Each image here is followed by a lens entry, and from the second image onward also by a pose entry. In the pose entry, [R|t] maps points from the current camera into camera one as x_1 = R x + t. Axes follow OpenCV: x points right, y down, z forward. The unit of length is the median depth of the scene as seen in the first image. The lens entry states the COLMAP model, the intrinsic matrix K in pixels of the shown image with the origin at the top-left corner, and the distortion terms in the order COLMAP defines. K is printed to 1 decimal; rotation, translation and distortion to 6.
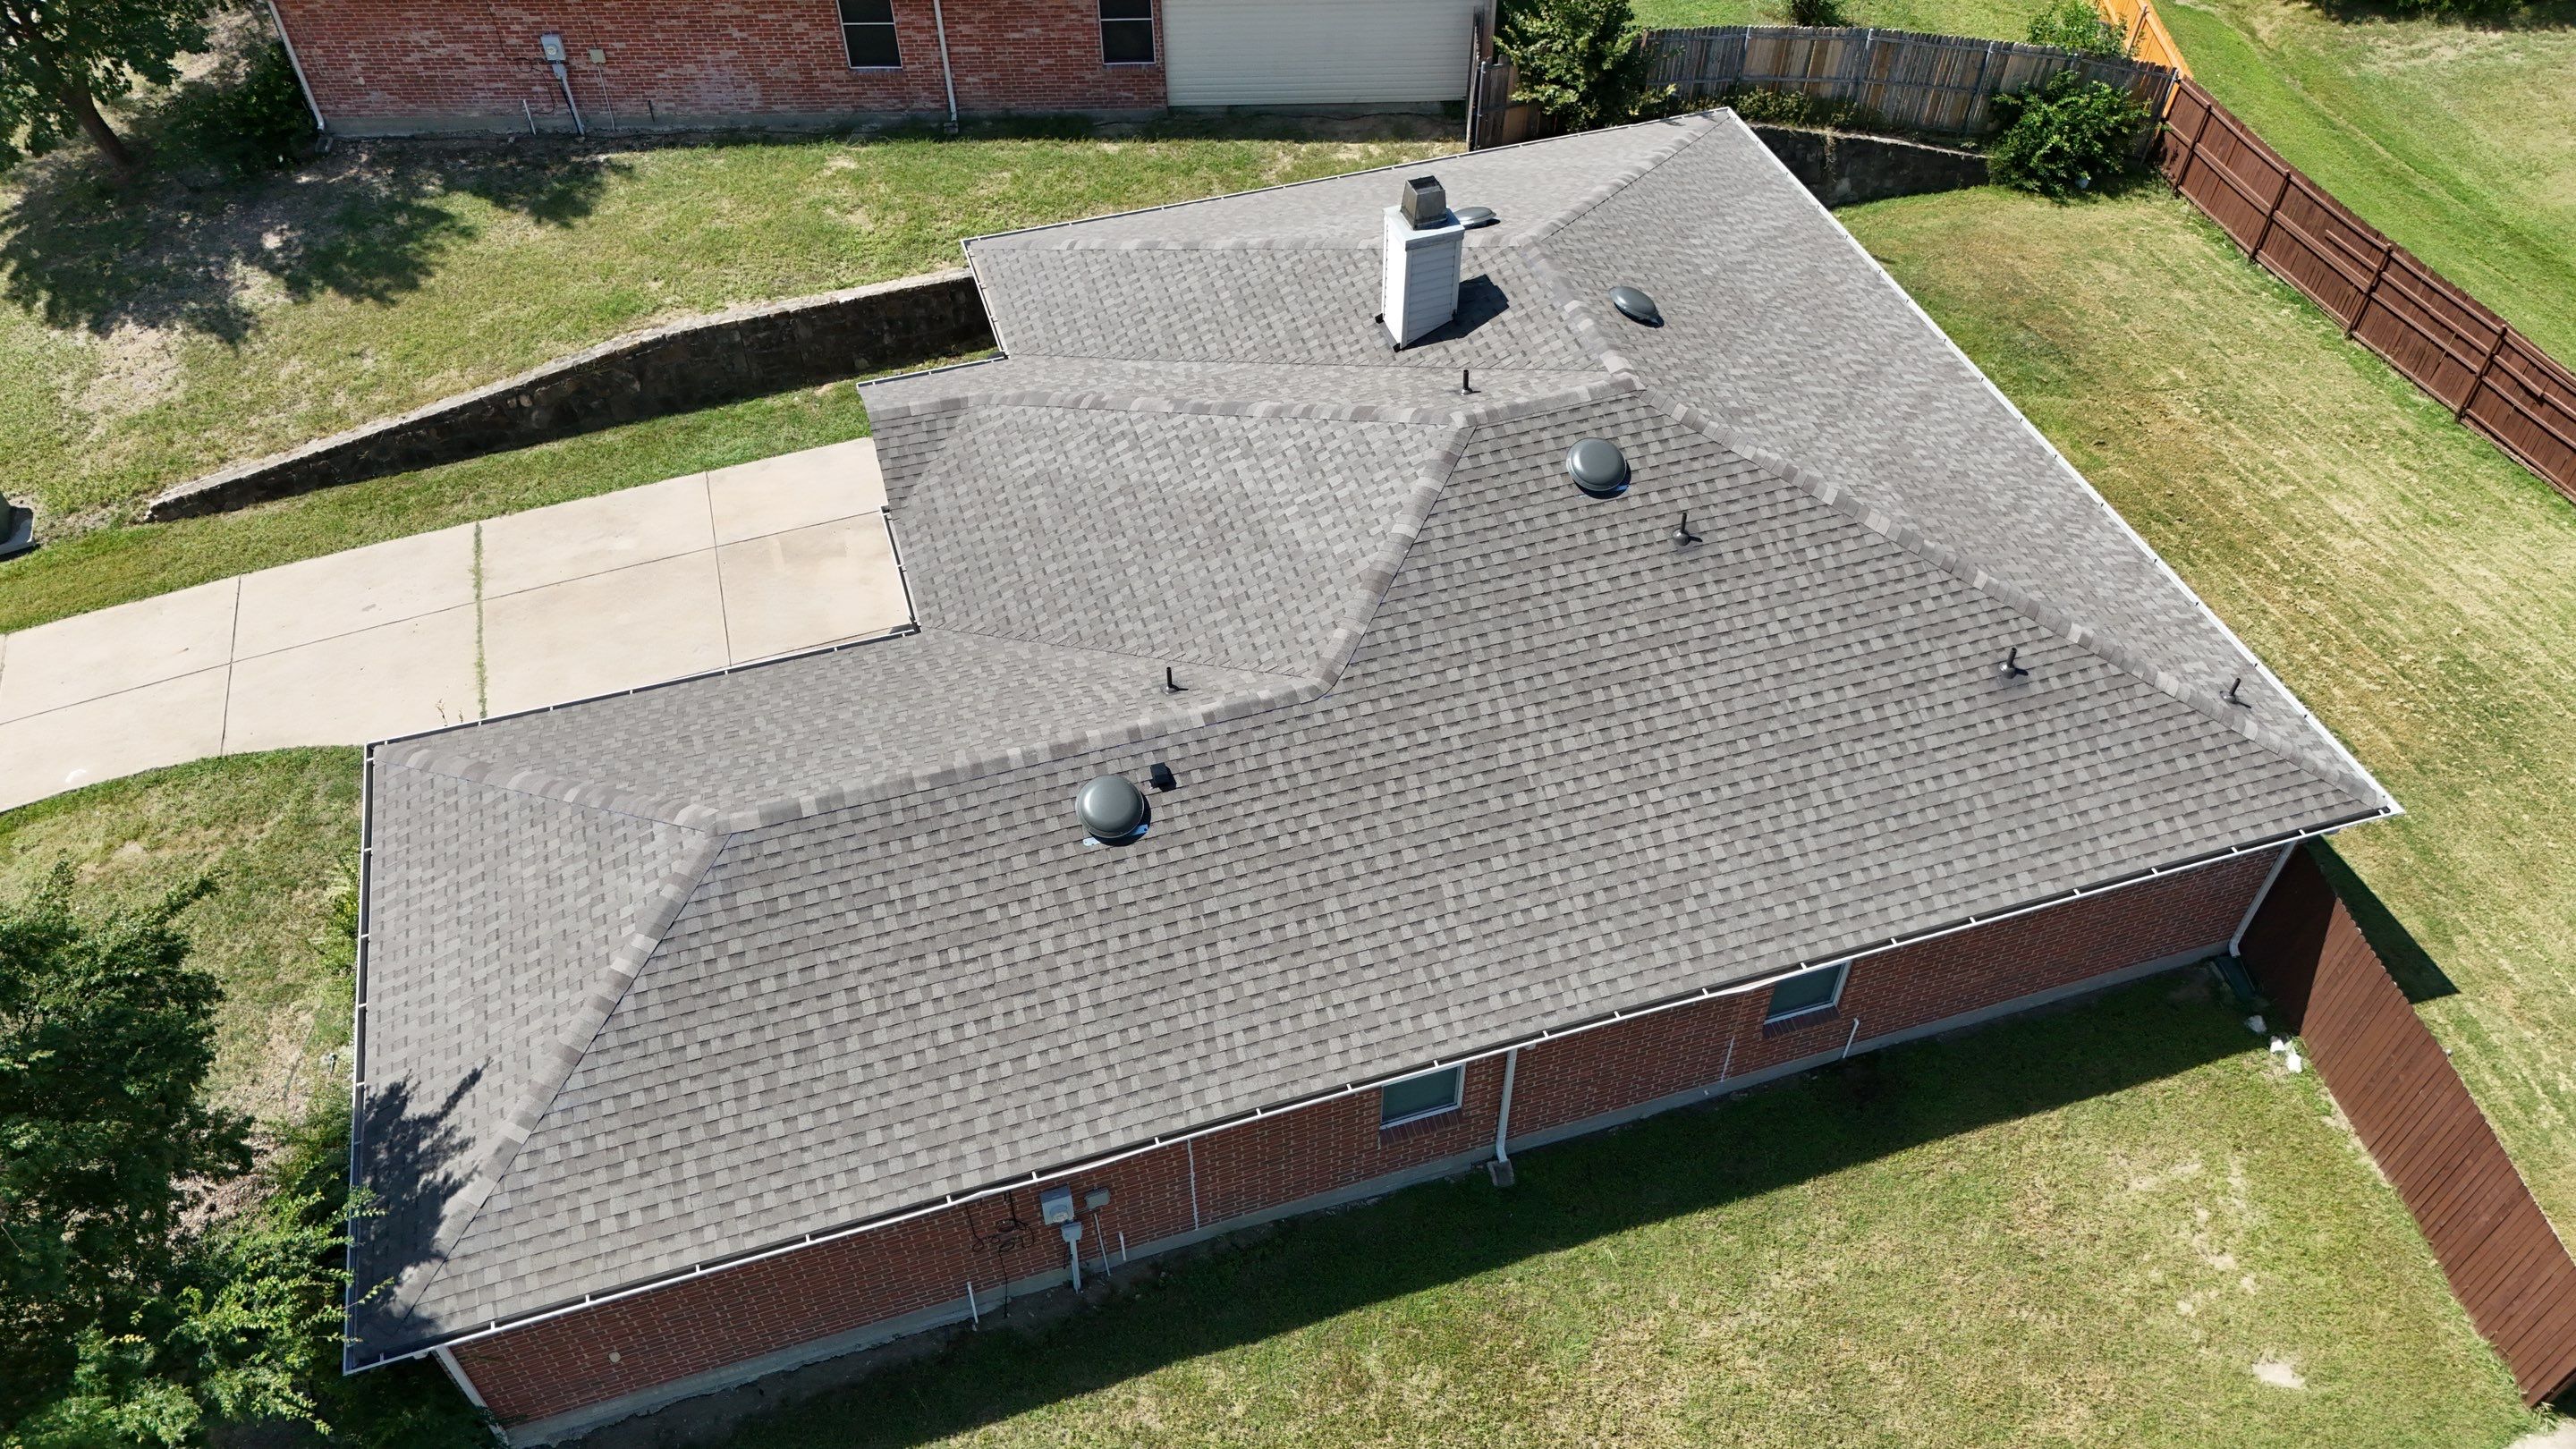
lens RADIAL K [[1902.3, 0, 1288.0], [0, 1902.3, 724.5], [0, 0, 1]] dist [0.033620, -0.004835]
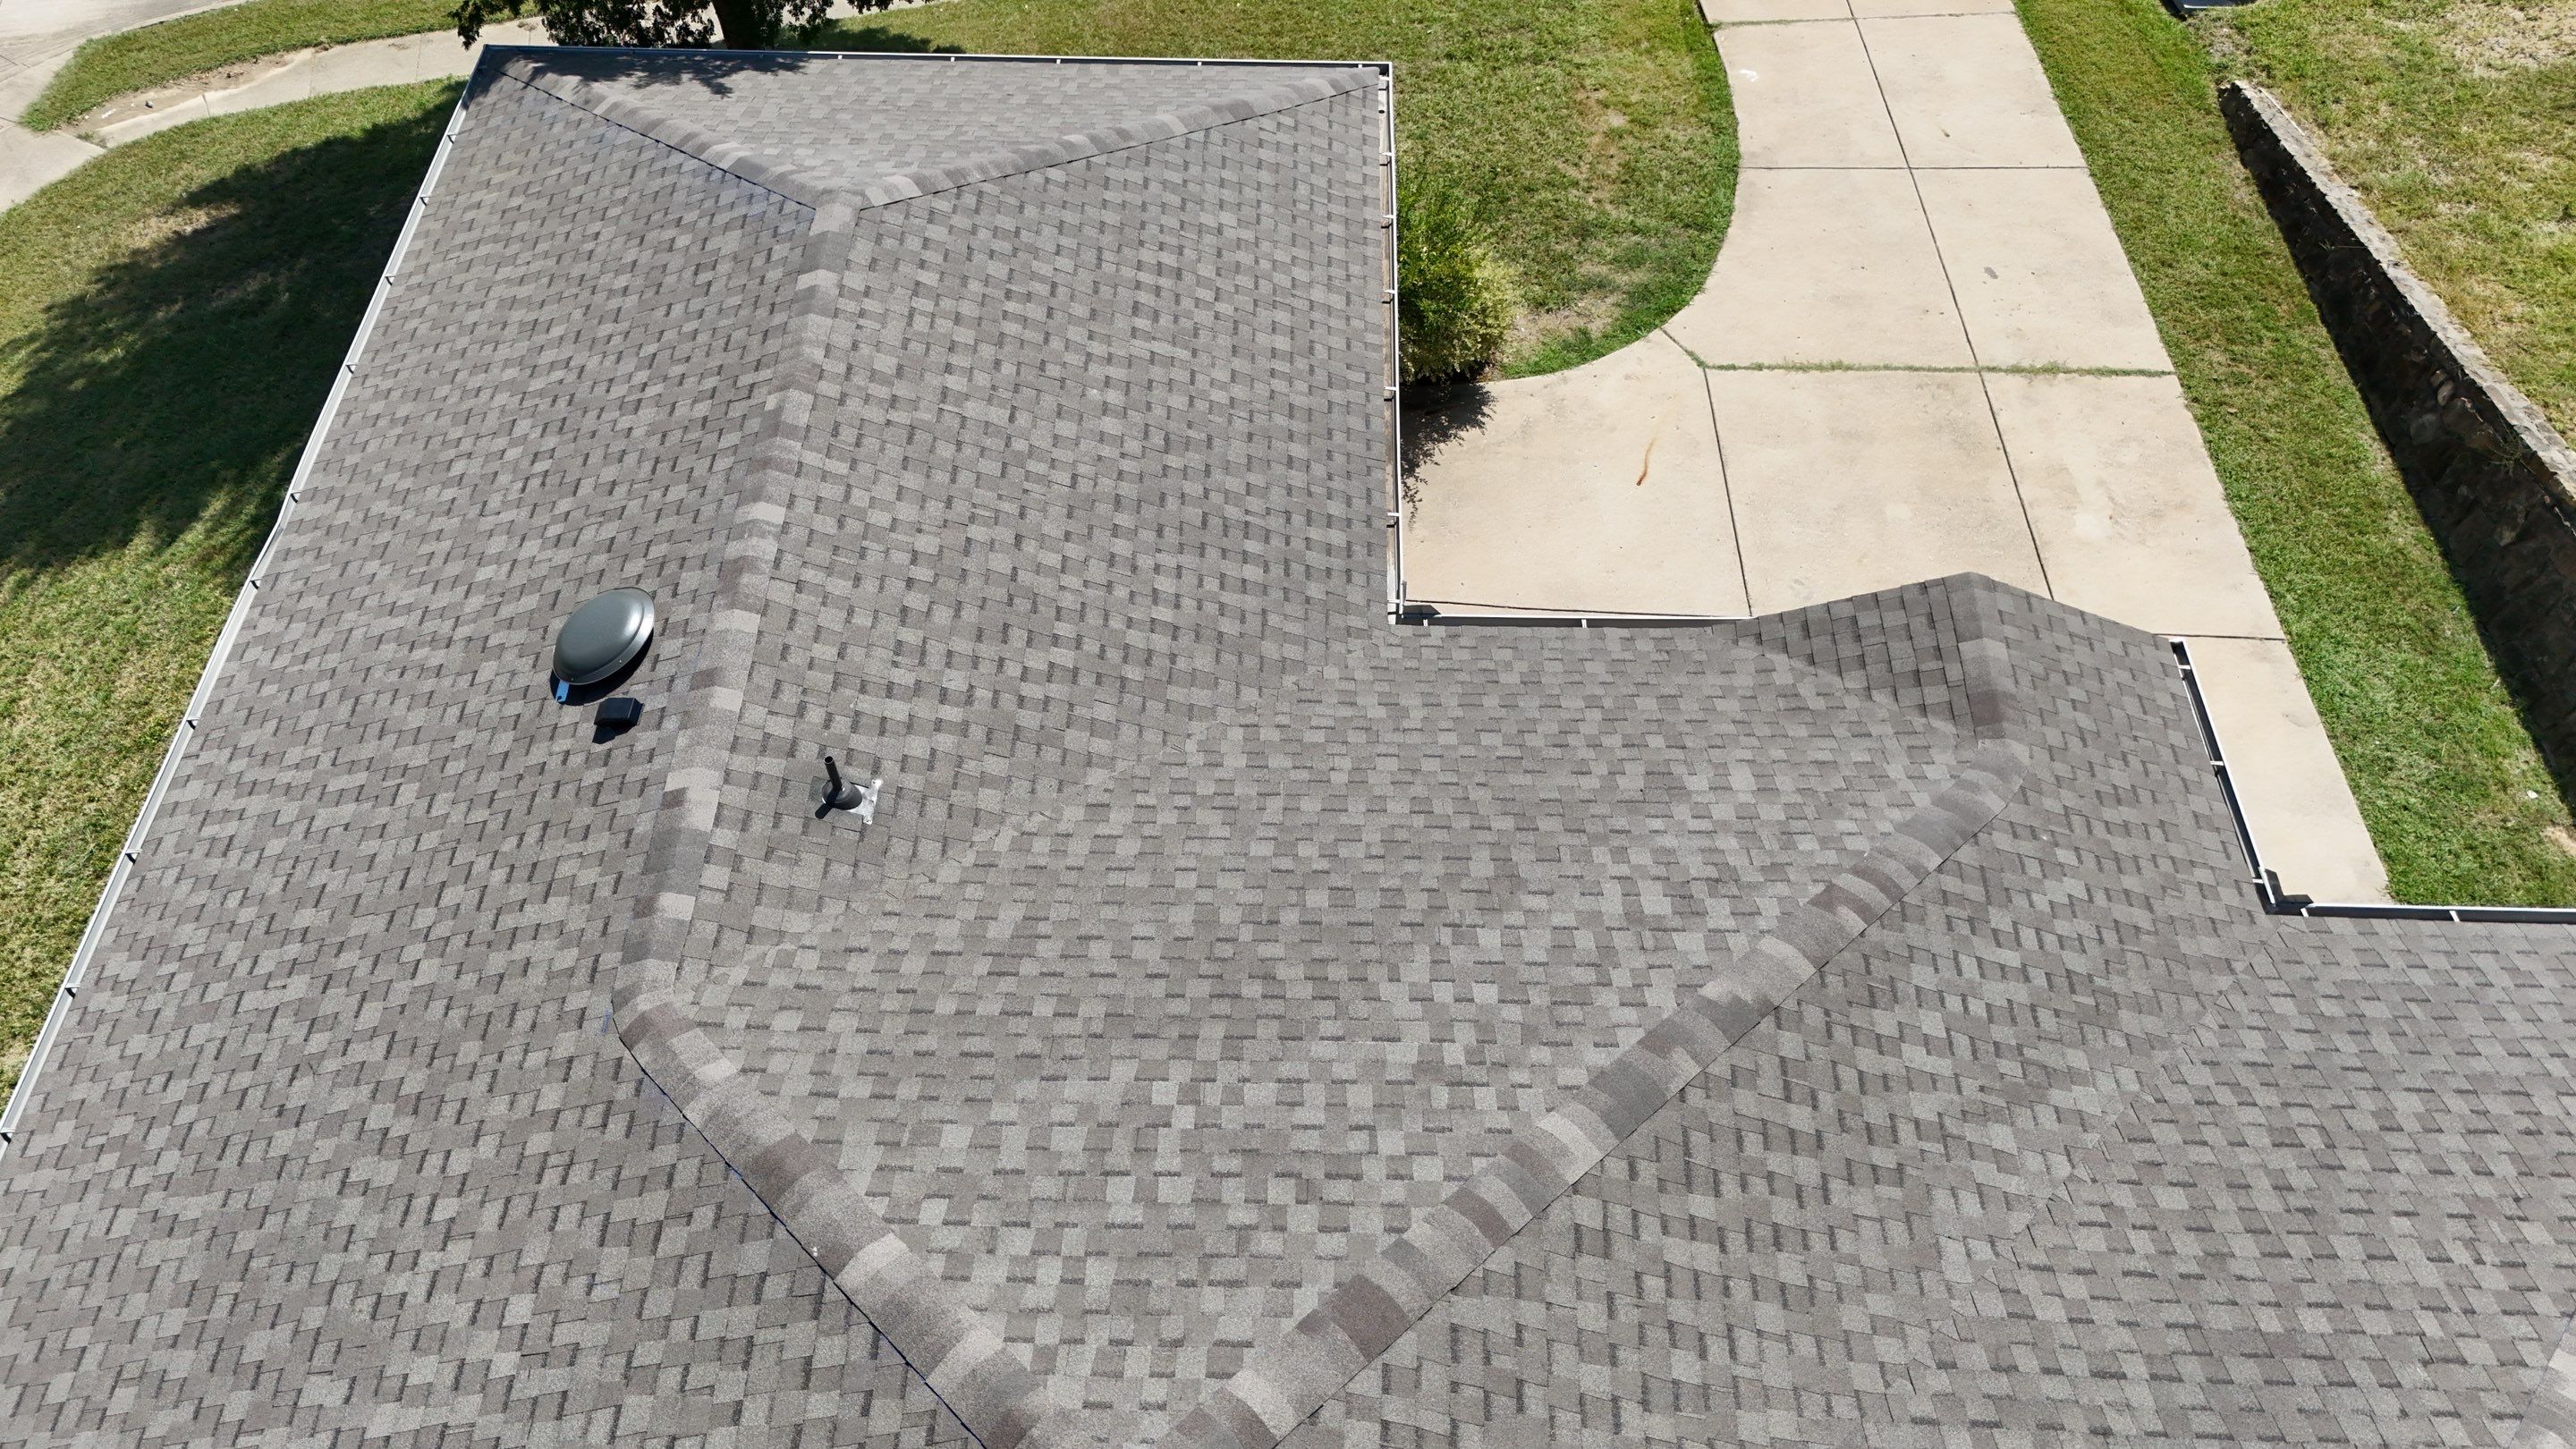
lens RADIAL K [[1902.3, 0, 1288.0], [0, 1902.3, 724.5], [0, 0, 1]] dist [0.033620, -0.004835]
pose [[-0.315039, 0.763642, -0.563560, 0.122515], [-0.689496, 0.223890, 0.688817, -0.324561], [0.652185, 0.605577, 0.455994, 0.602213]]
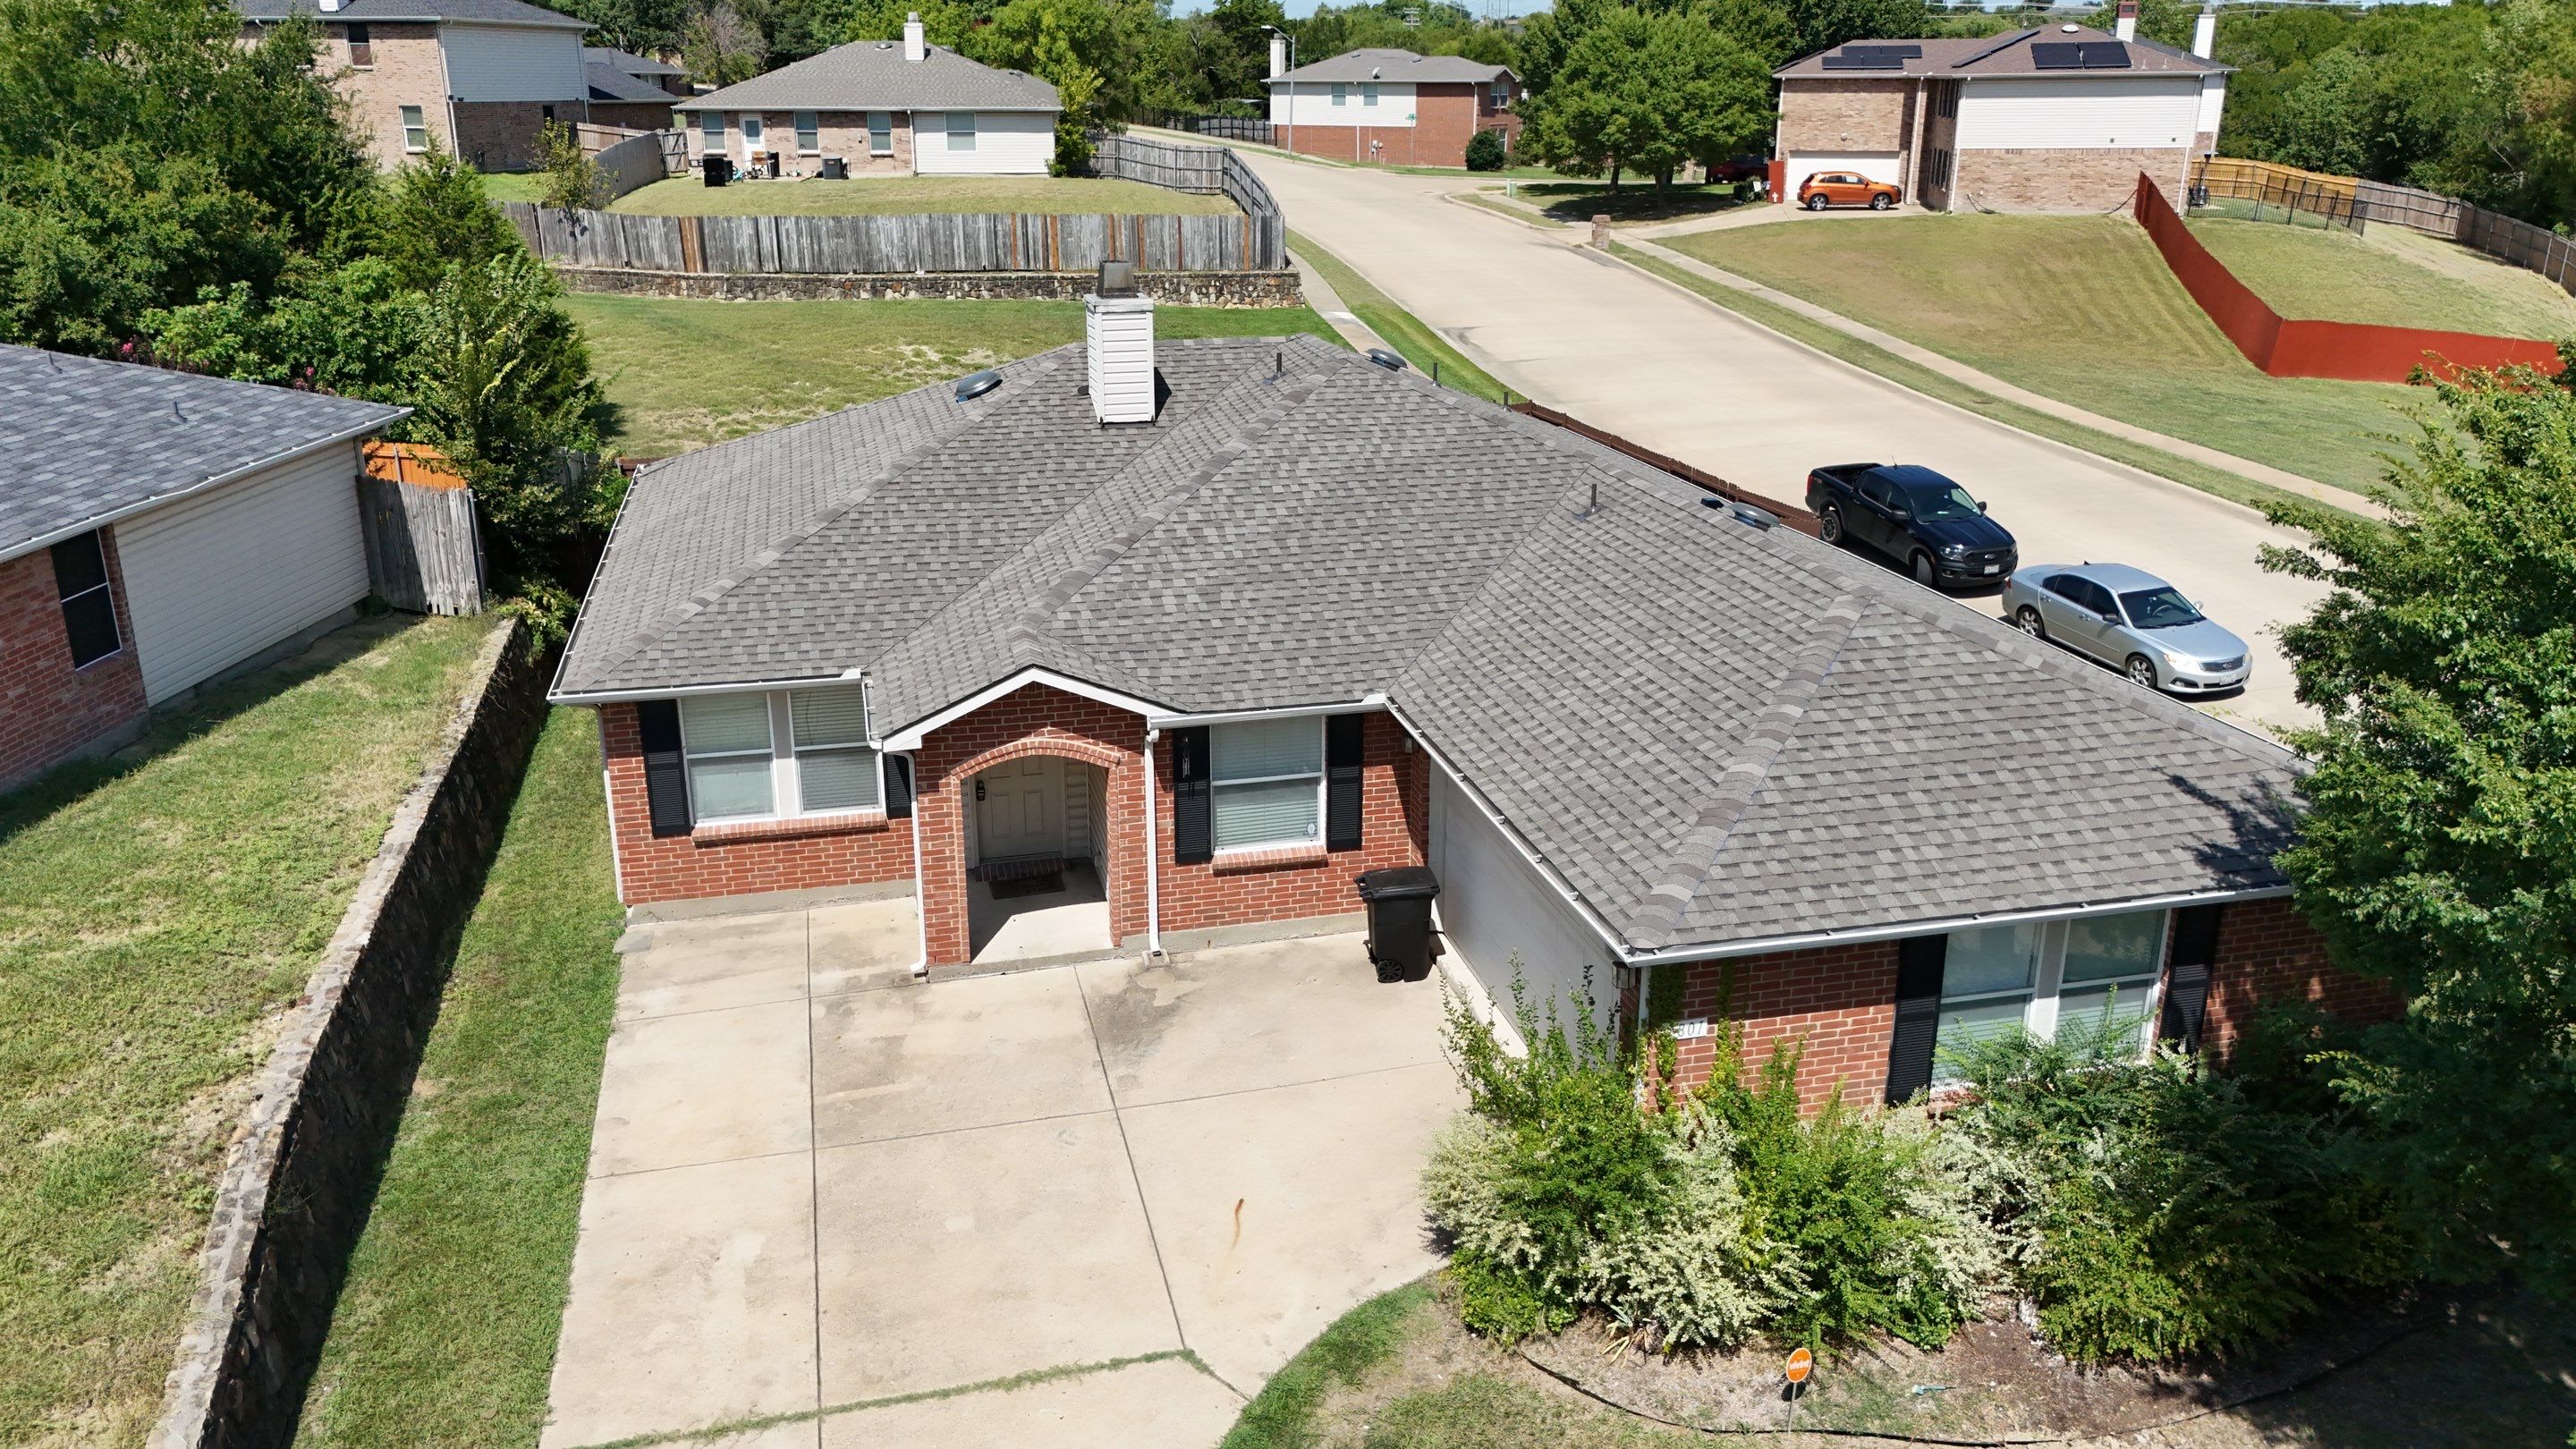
lens RADIAL K [[1902.3, 0, 1288.0], [0, 1902.3, 724.5], [0, 0, 1]] dist [0.033620, -0.004835]
pose [[0.065139, -0.315851, 0.946570, -0.811914], [0.720364, 0.671305, 0.174428, -0.179396], [-0.690531, 0.670513, 0.271256, 0.652297]]
